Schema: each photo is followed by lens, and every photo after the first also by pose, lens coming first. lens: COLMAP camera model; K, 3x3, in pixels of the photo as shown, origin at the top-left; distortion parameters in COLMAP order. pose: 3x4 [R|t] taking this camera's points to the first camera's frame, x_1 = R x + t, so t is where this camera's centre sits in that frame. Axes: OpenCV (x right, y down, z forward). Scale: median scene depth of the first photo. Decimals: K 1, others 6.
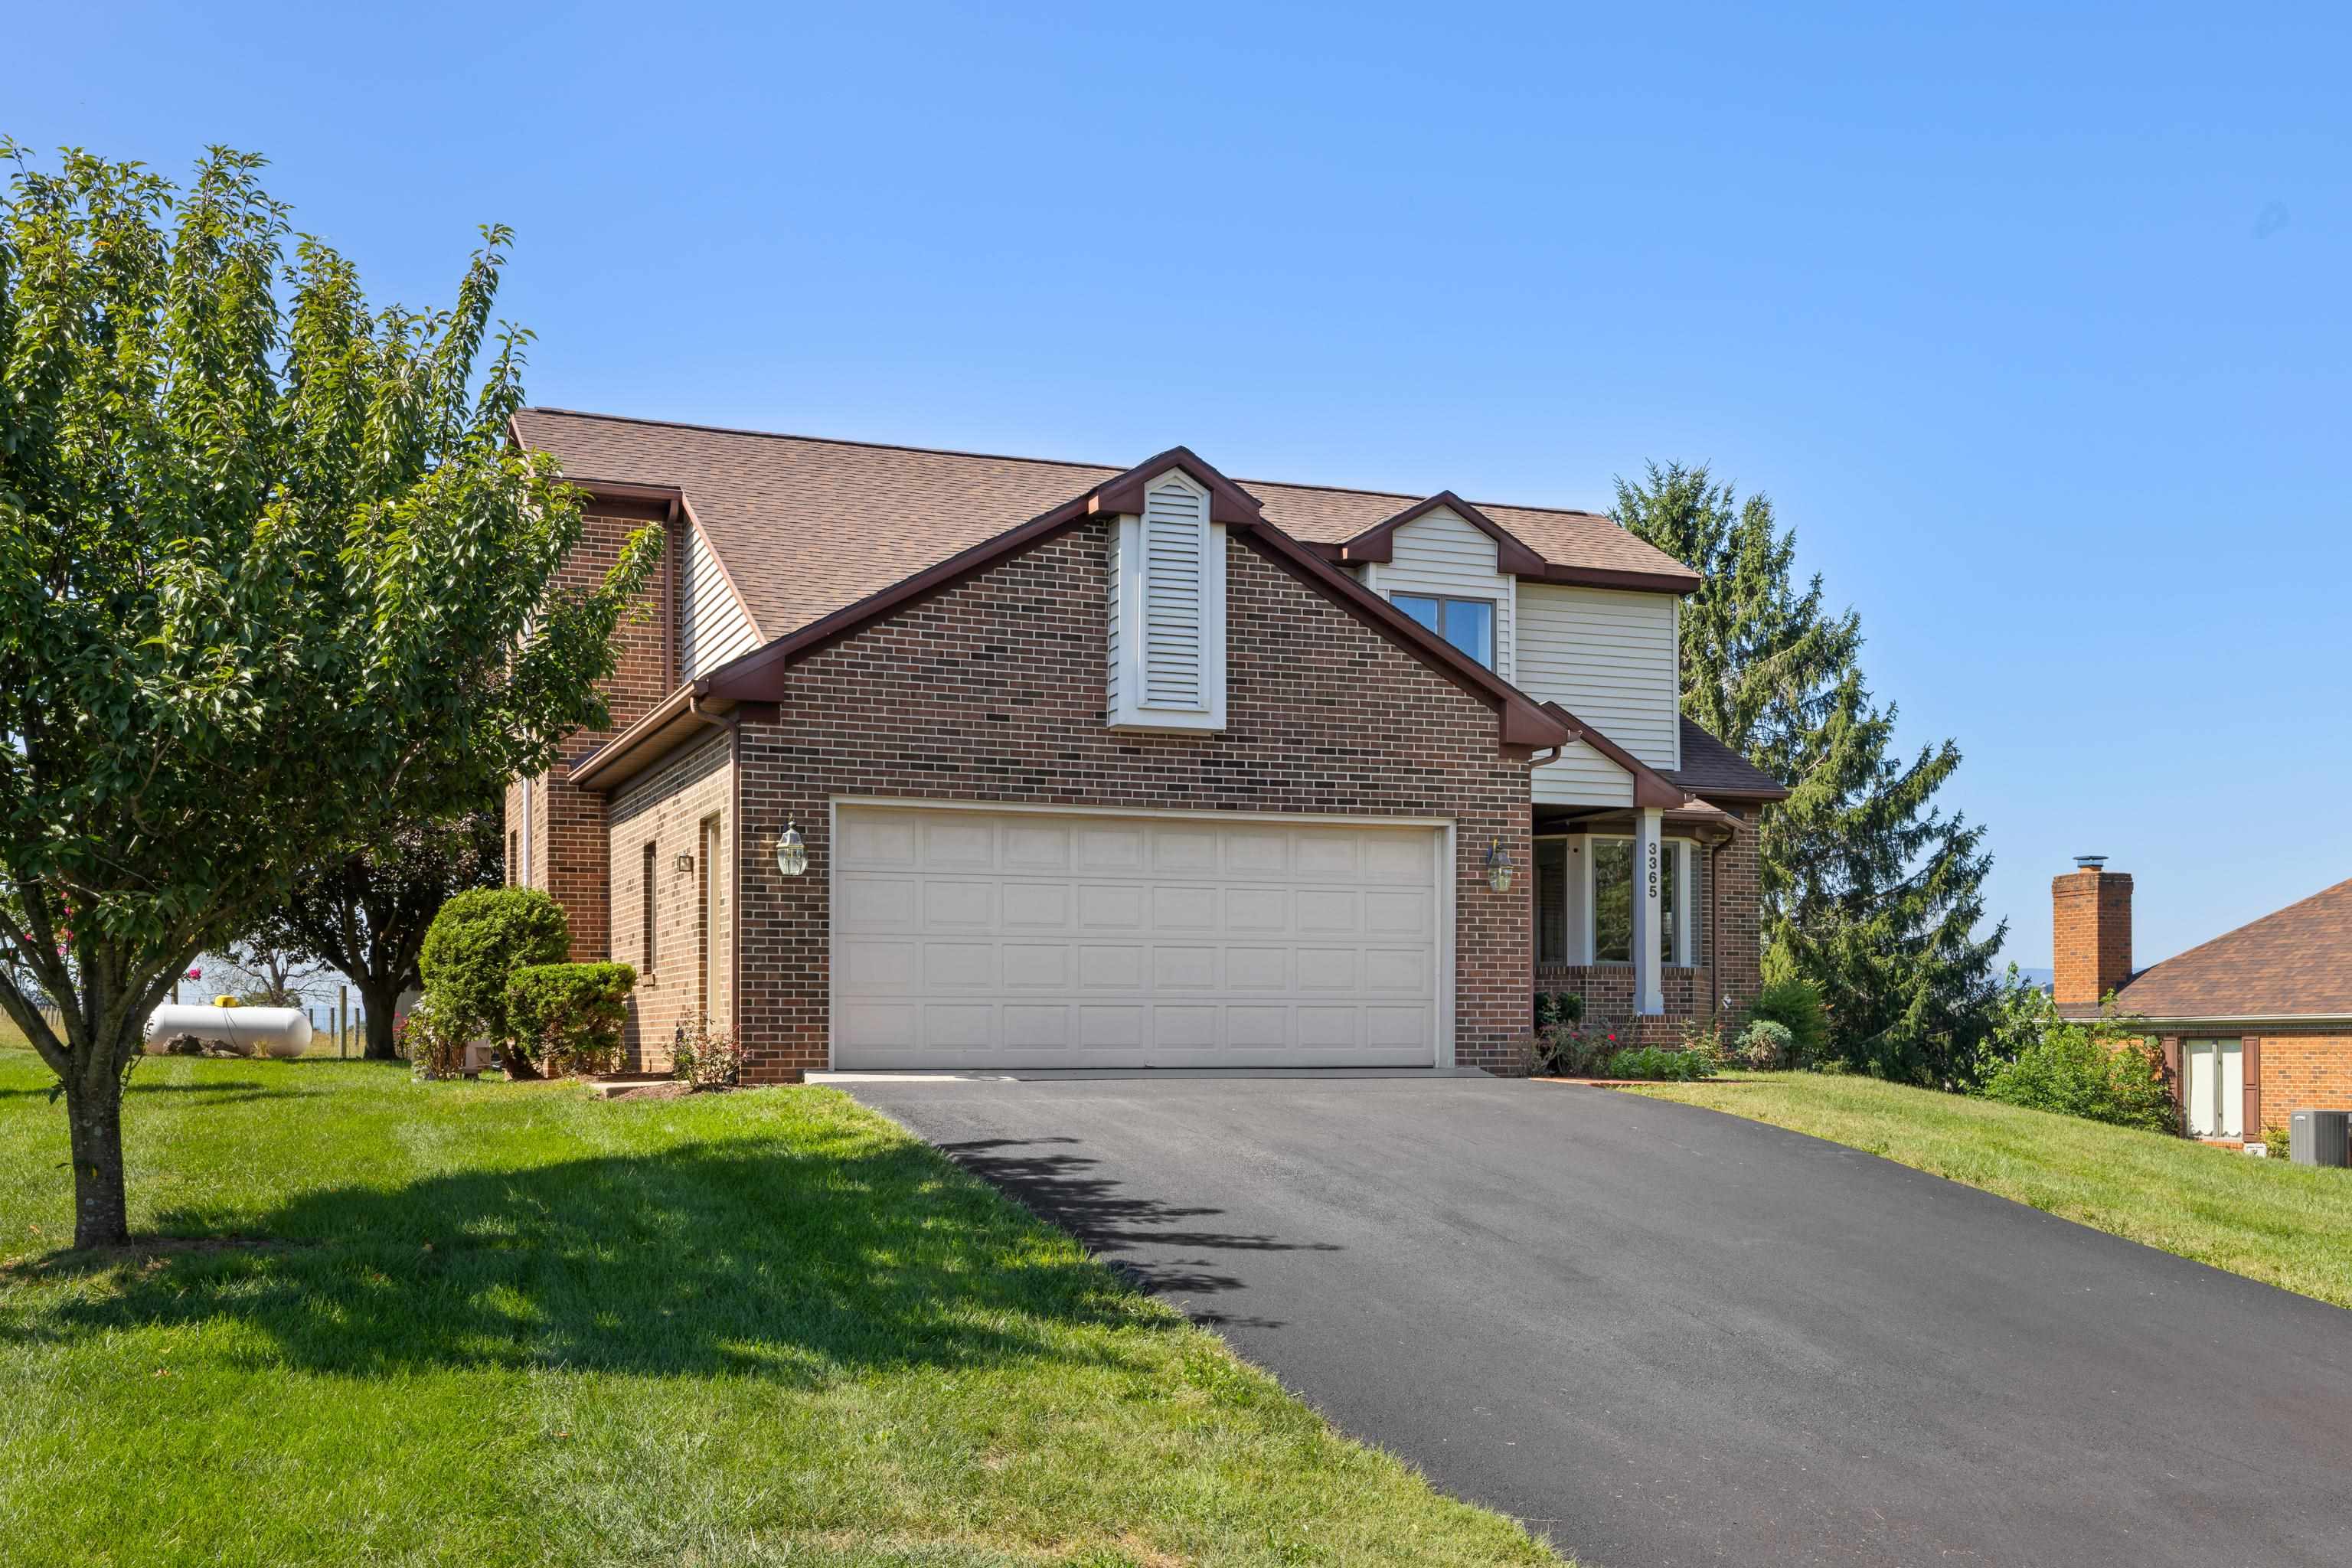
lens RADIAL K [[2287.3, 0, 1189.0], [0, 2287.3, 990.0], [0, 0, 1]] dist [-0.002411, -0.000706]
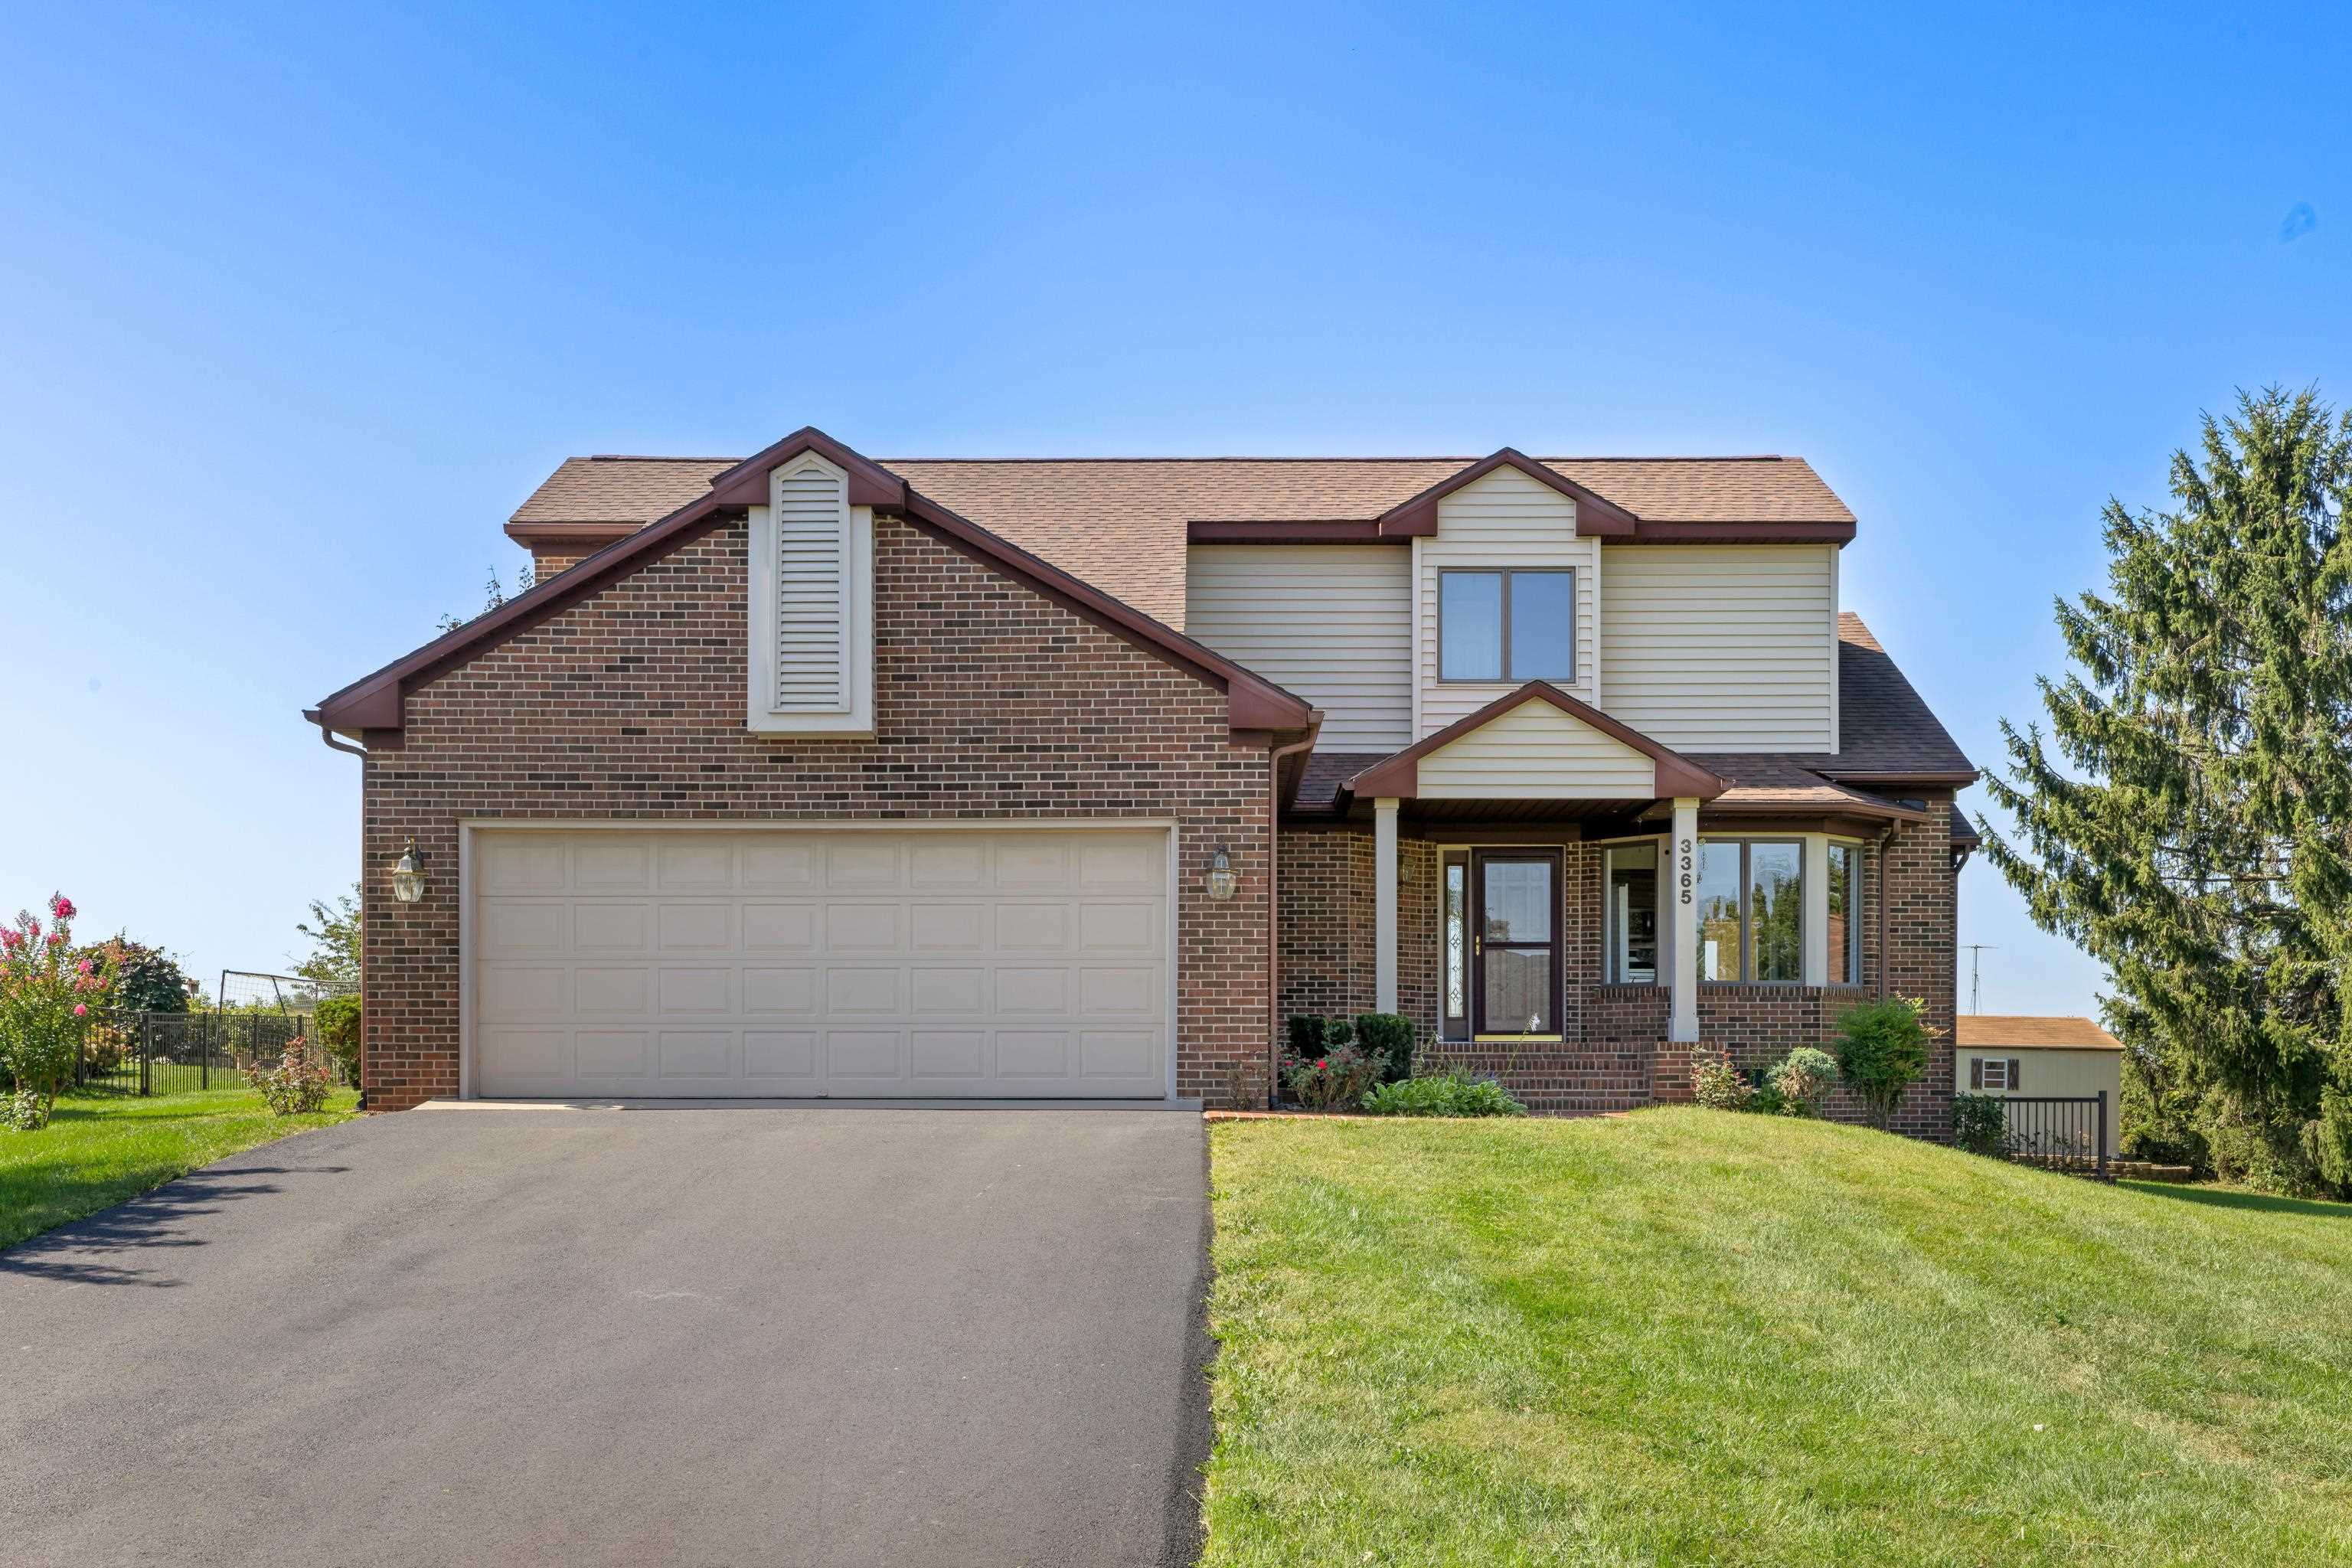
lens RADIAL K [[2314.2, 0, 1235.3], [0, 2314.2, 1081.6], [0, 0, 1]] dist [0.001839, 0.005534]
pose [[0.926785, 0.000628, -0.375592, 0.489276], [0.007333, 0.999778, 0.019764, 0.009731], [0.375521, -0.021071, 0.926574, 0.183493]]
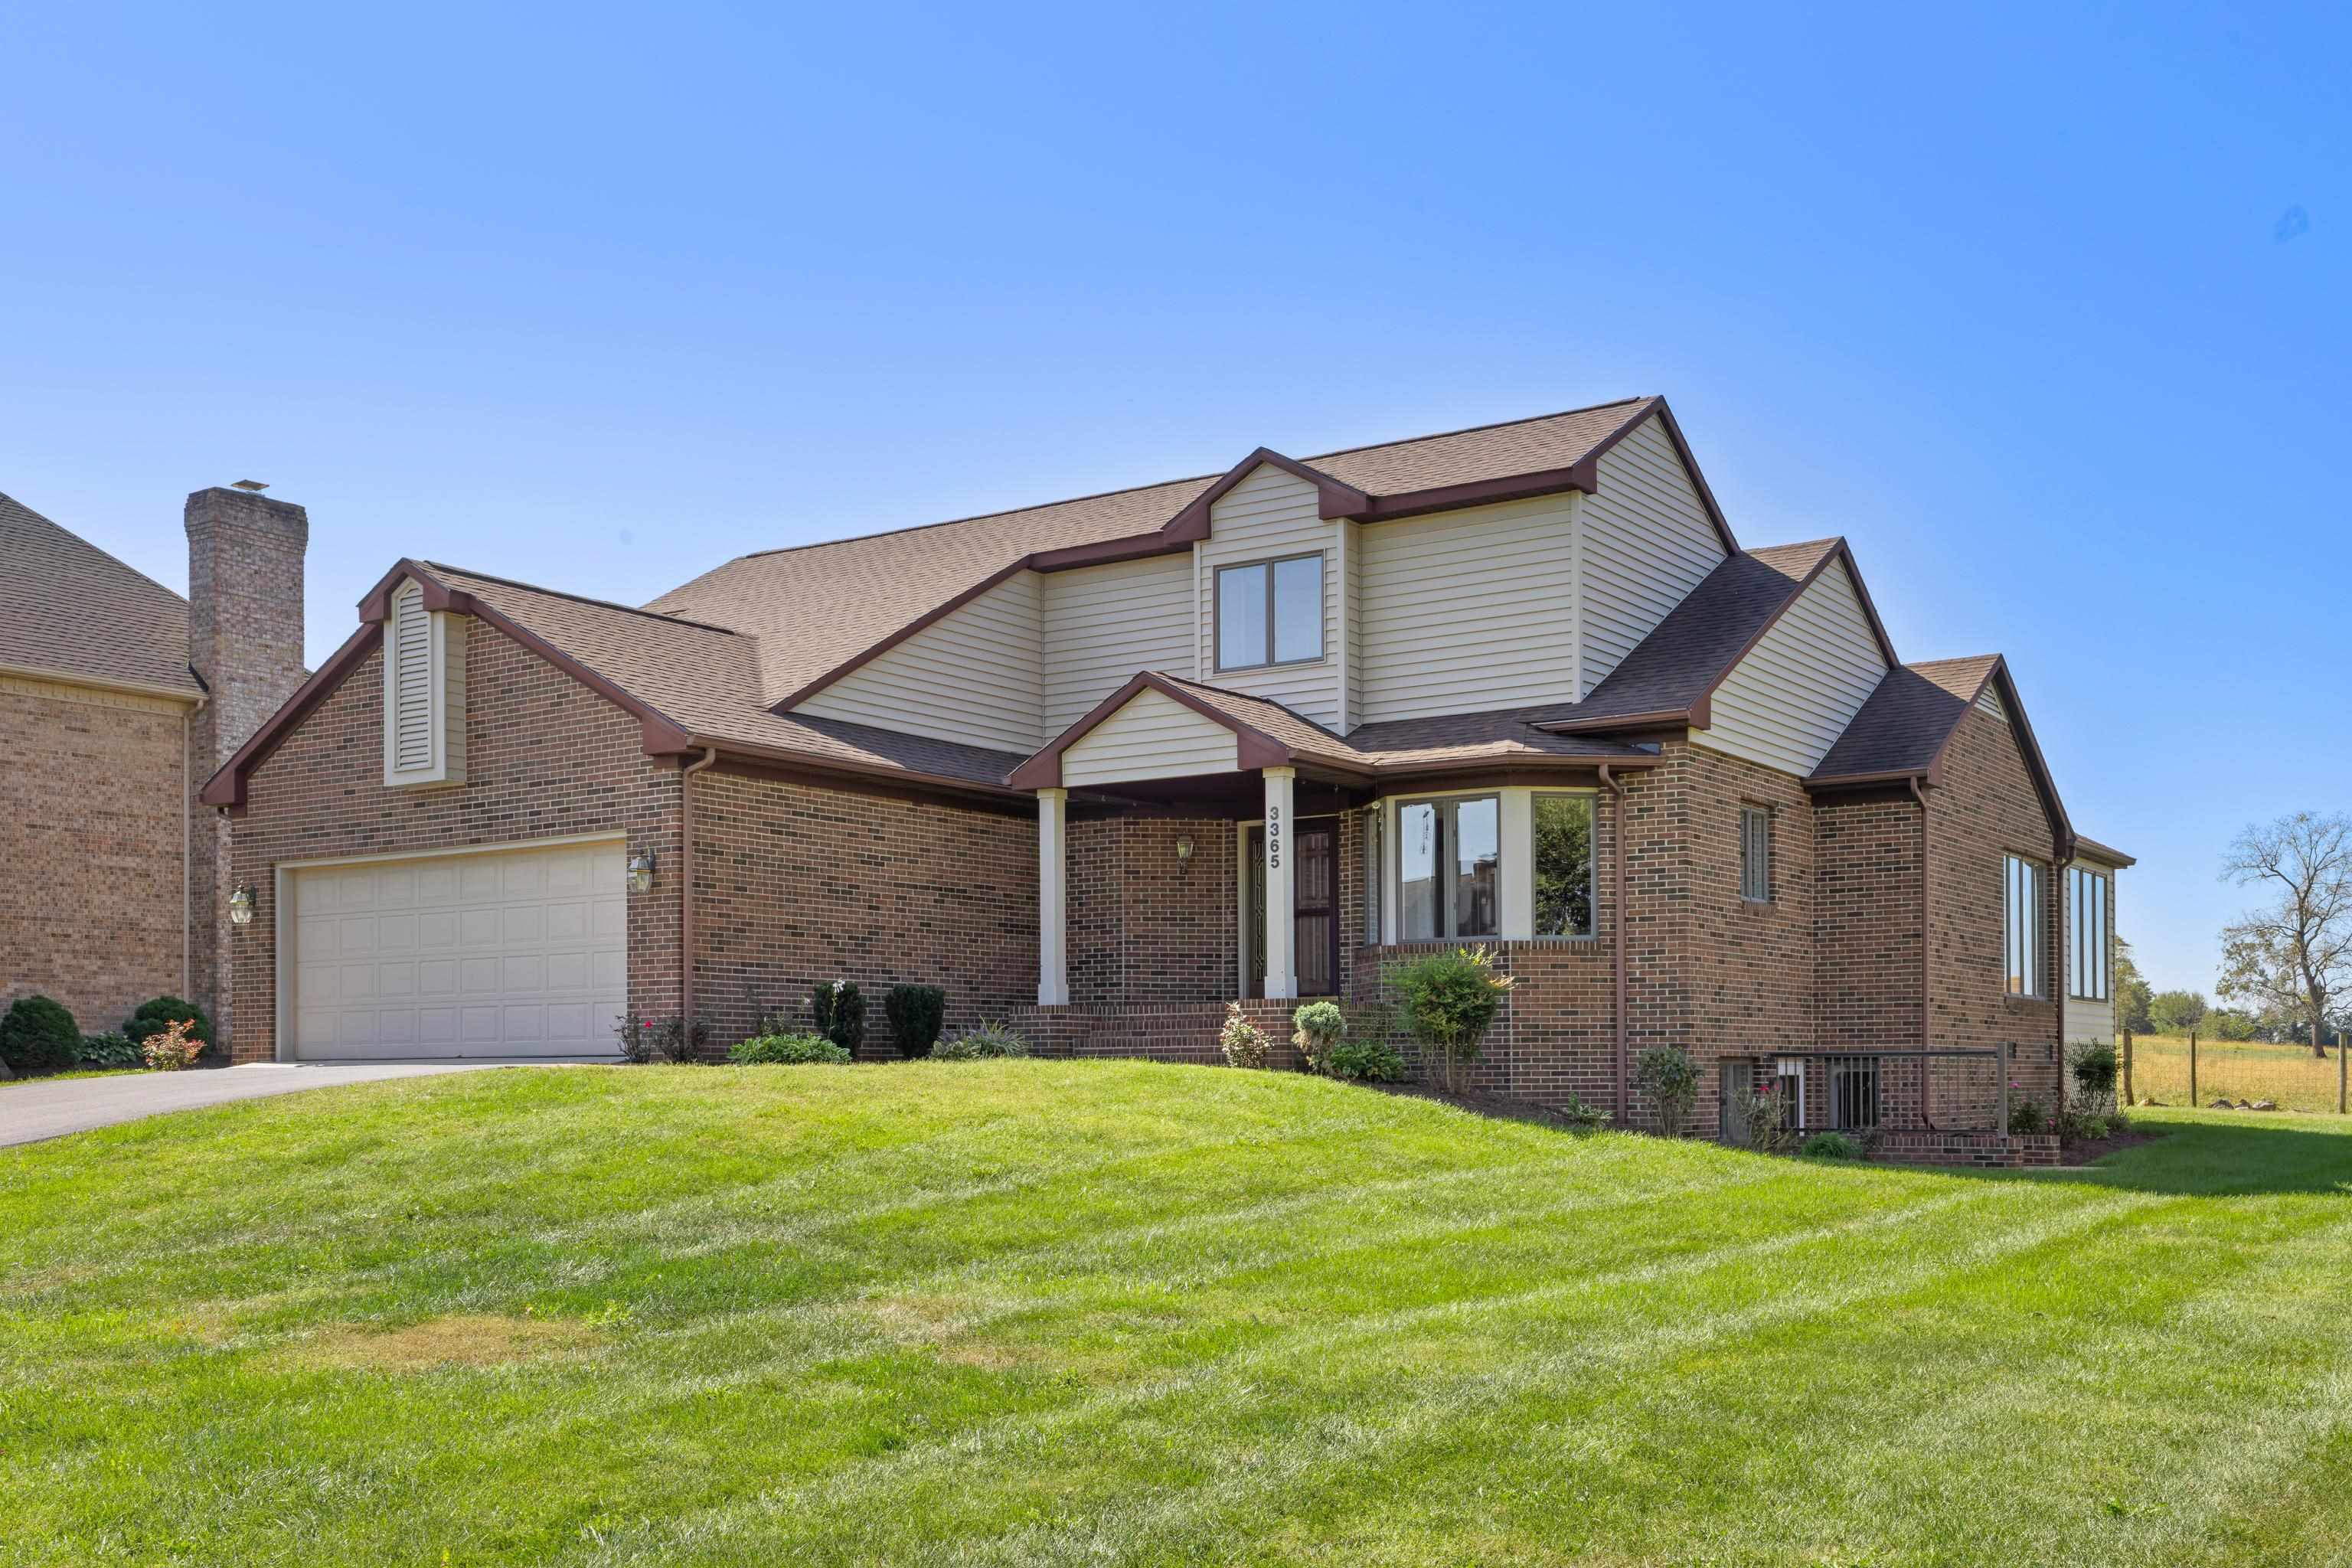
lens RADIAL K [[2373.4, 0, 1255.6], [0, 2373.4, 1014.3], [0, 0, 1]] dist [-0.000150, 0.003701]
pose [[0.574646, -0.026408, -0.817976, 1.259502], [0.025489, 0.999572, -0.014364, 0.038999], [0.818005, -0.012595, 0.575073, 0.609536]]
